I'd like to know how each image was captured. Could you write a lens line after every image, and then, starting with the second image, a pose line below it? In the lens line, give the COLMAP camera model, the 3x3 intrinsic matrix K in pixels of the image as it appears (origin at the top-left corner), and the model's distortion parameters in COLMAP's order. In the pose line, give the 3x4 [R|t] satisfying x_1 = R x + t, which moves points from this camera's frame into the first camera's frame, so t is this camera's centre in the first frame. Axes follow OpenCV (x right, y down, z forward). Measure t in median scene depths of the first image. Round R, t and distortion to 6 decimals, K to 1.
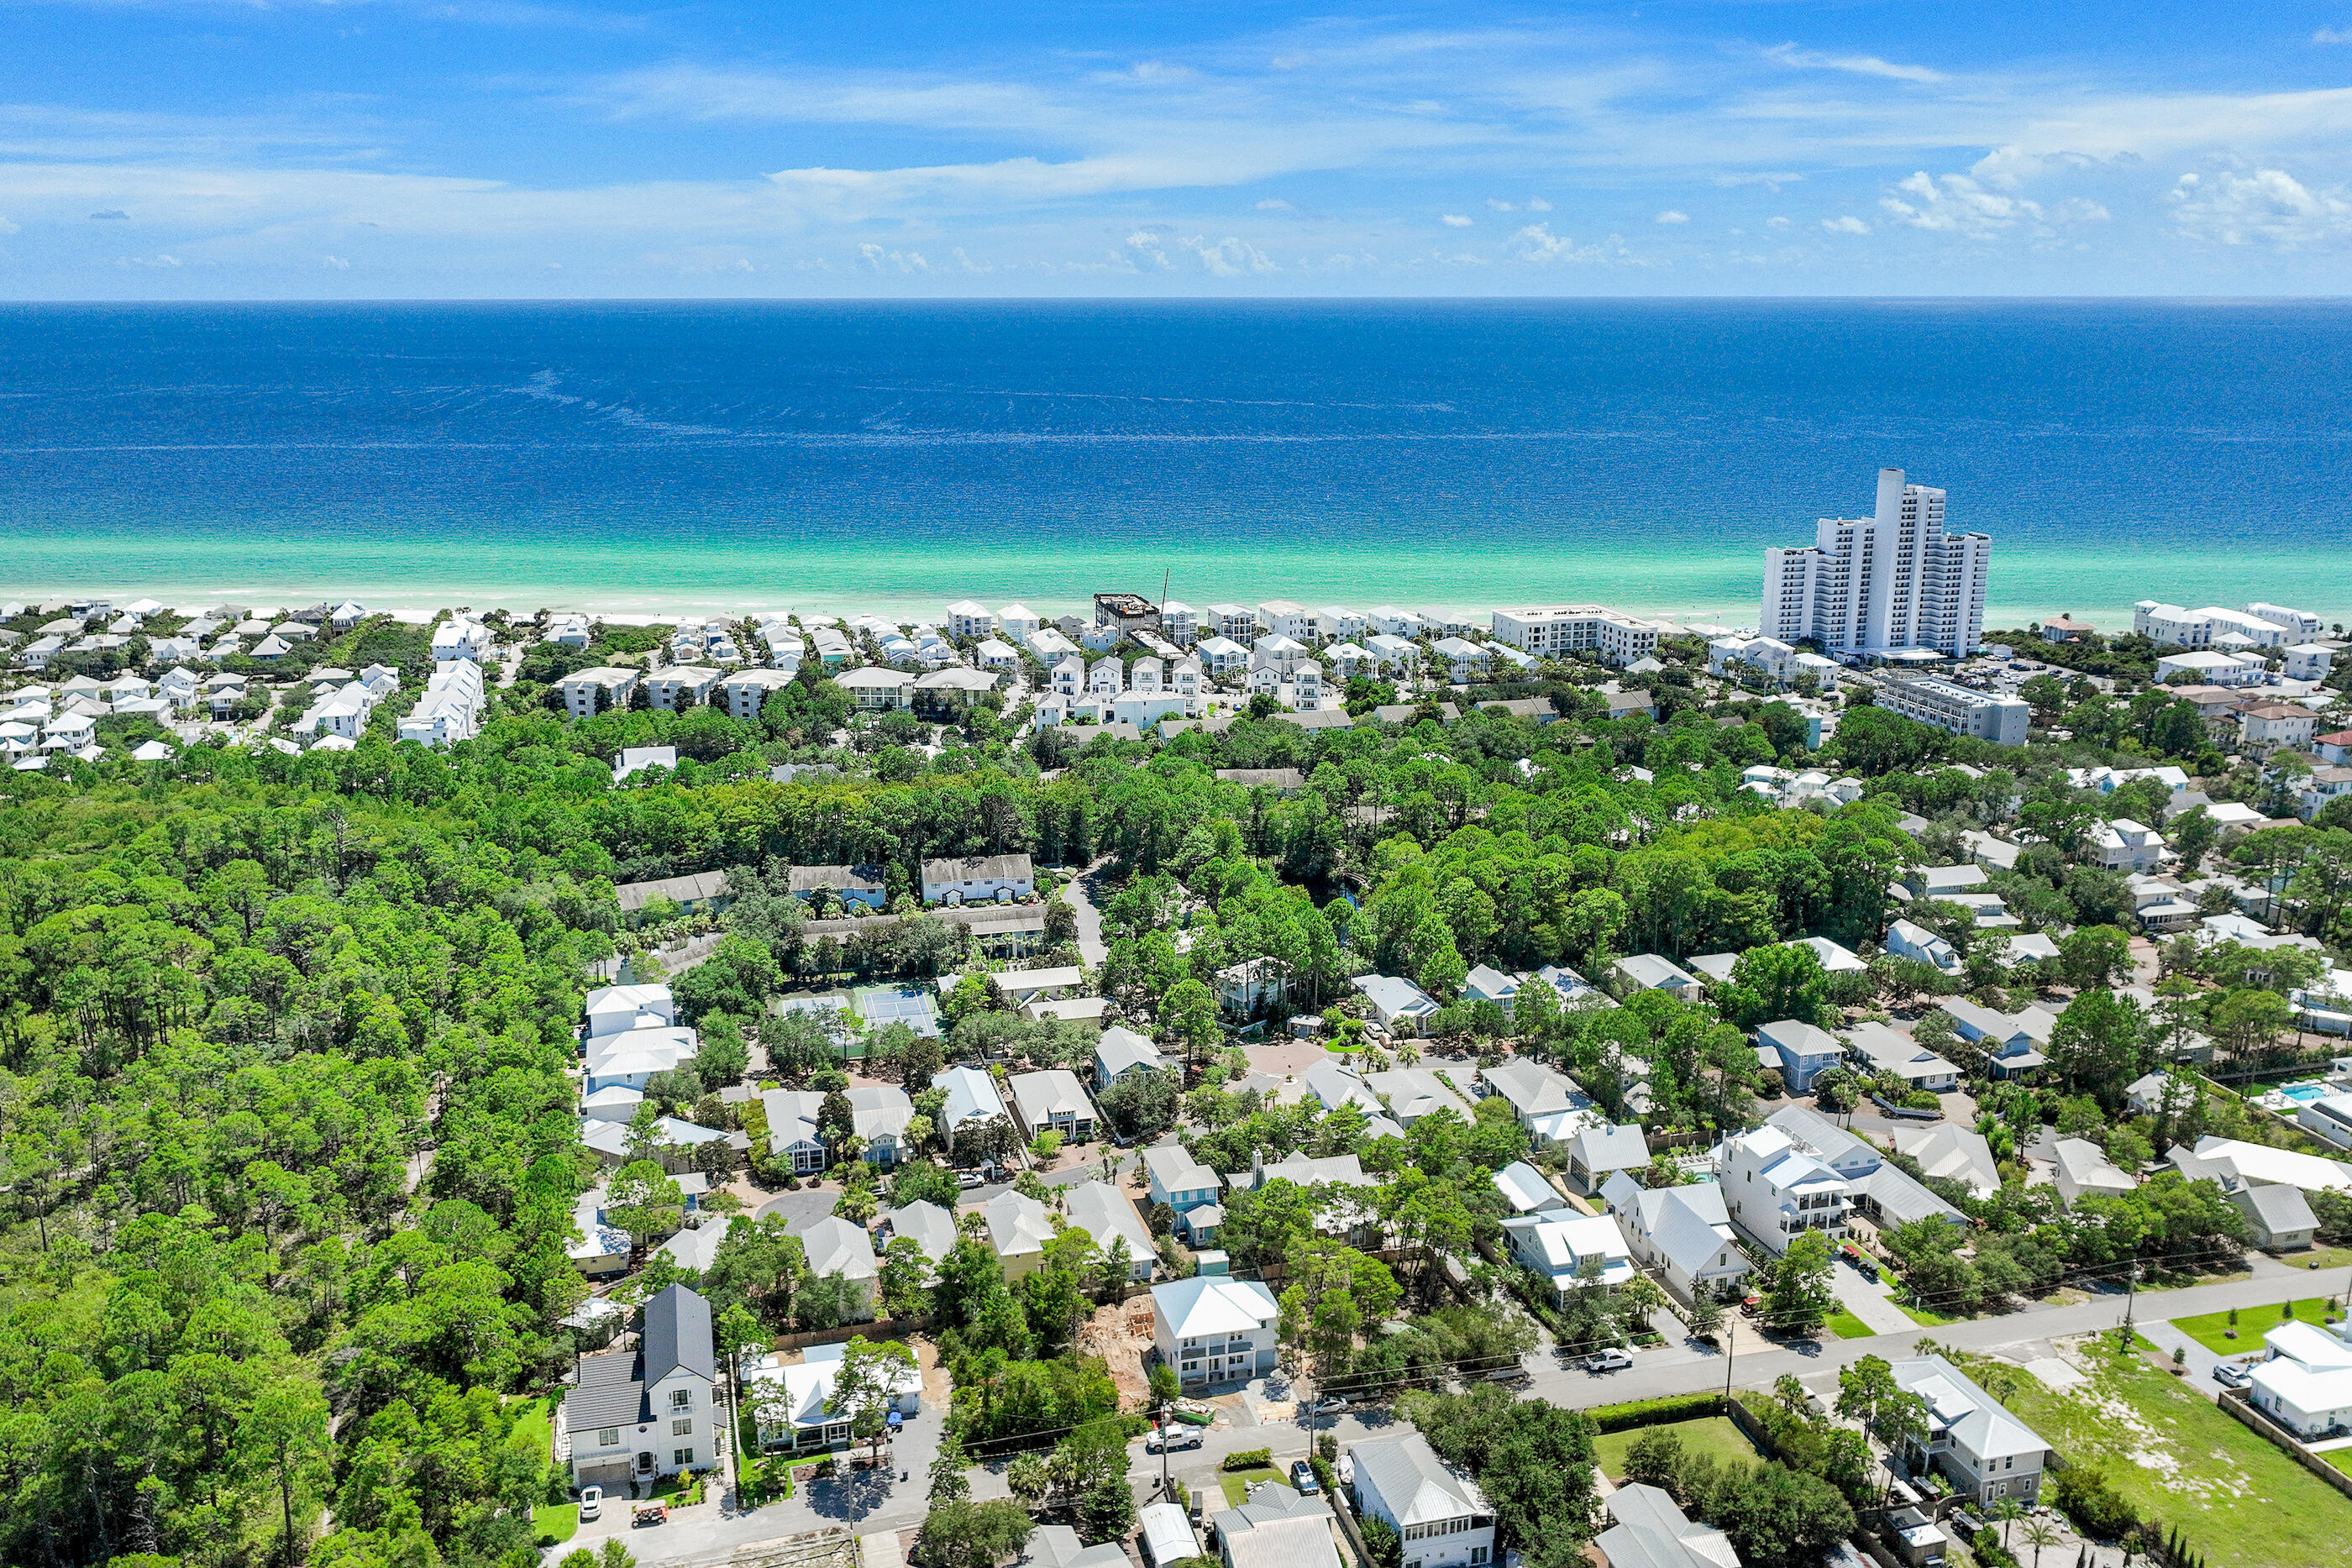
lens RADIAL K [[1981.8, 0, 1157.0], [0, 1981.8, 769.3], [0, 0, 1]] dist [0.008835, 0.006238]
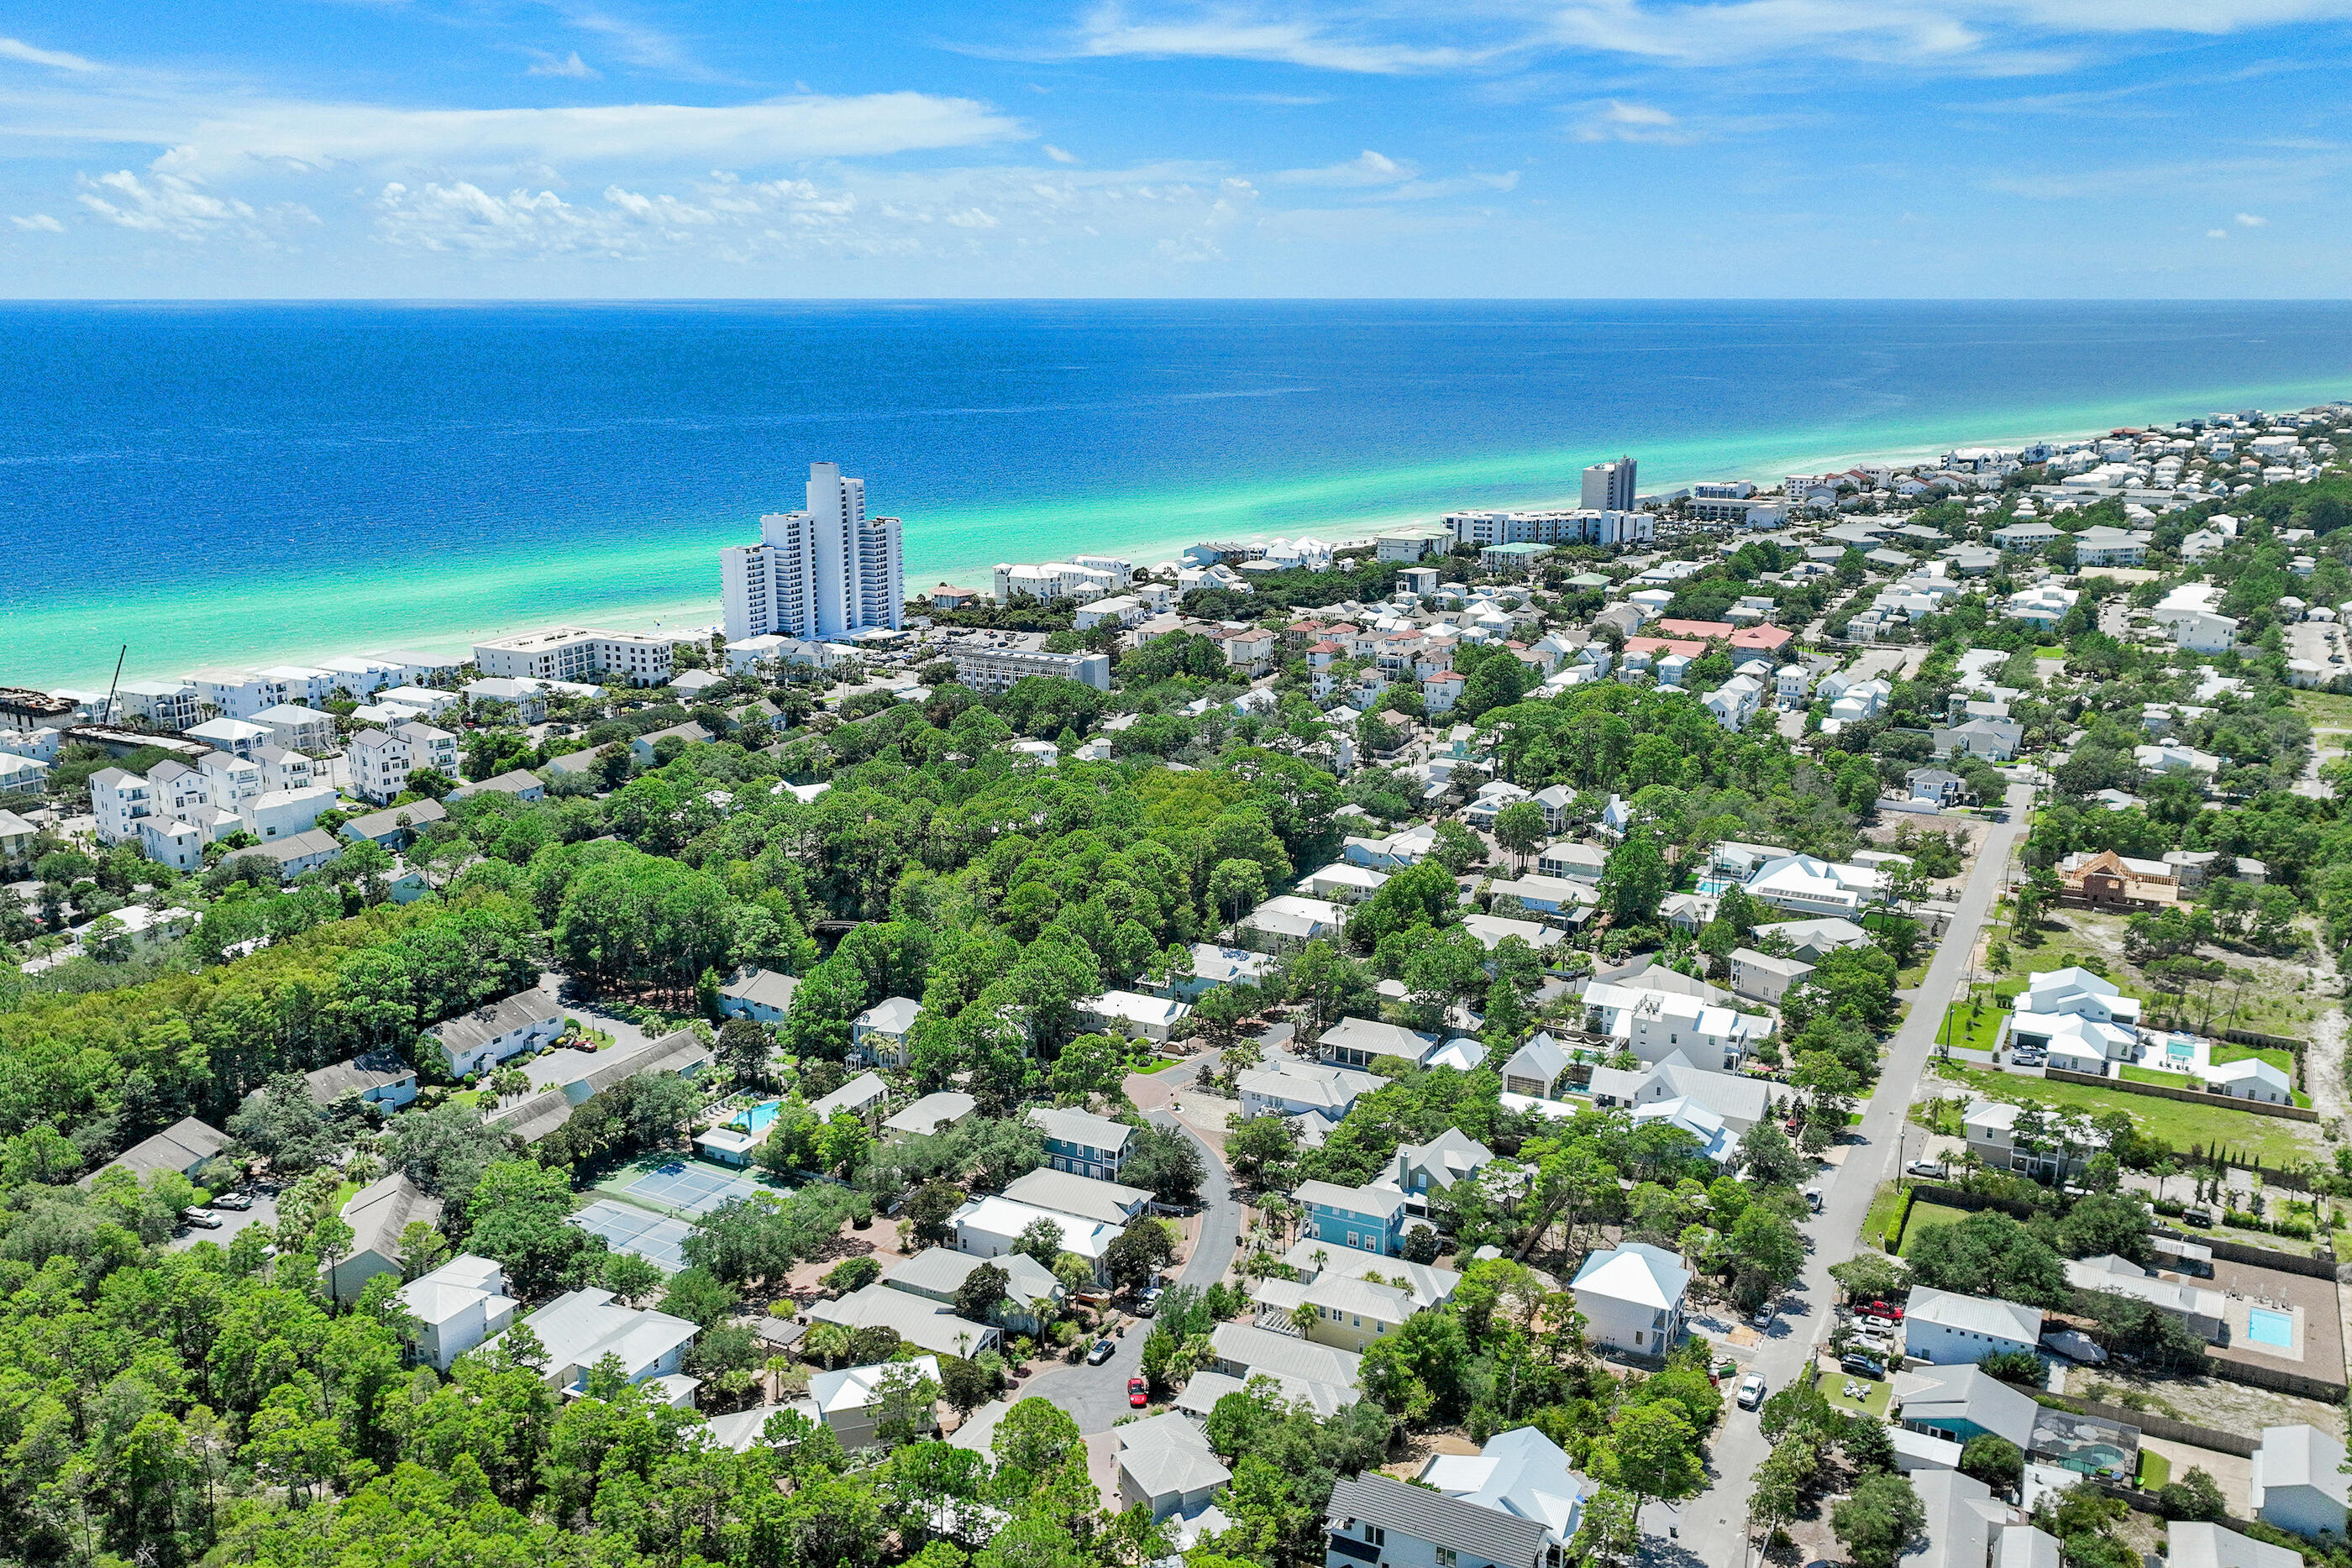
lens RADIAL K [[1981.8, 0, 1174.1], [0, 1981.8, 784.8], [0, 0, 1]] dist [0.008835, 0.006238]
pose [[0.668706, -0.180791, 0.721212, -0.284021], [0.176691, 0.980841, 0.082047, -0.036309], [-0.722228, 0.072567, 0.687838, 0.155497]]
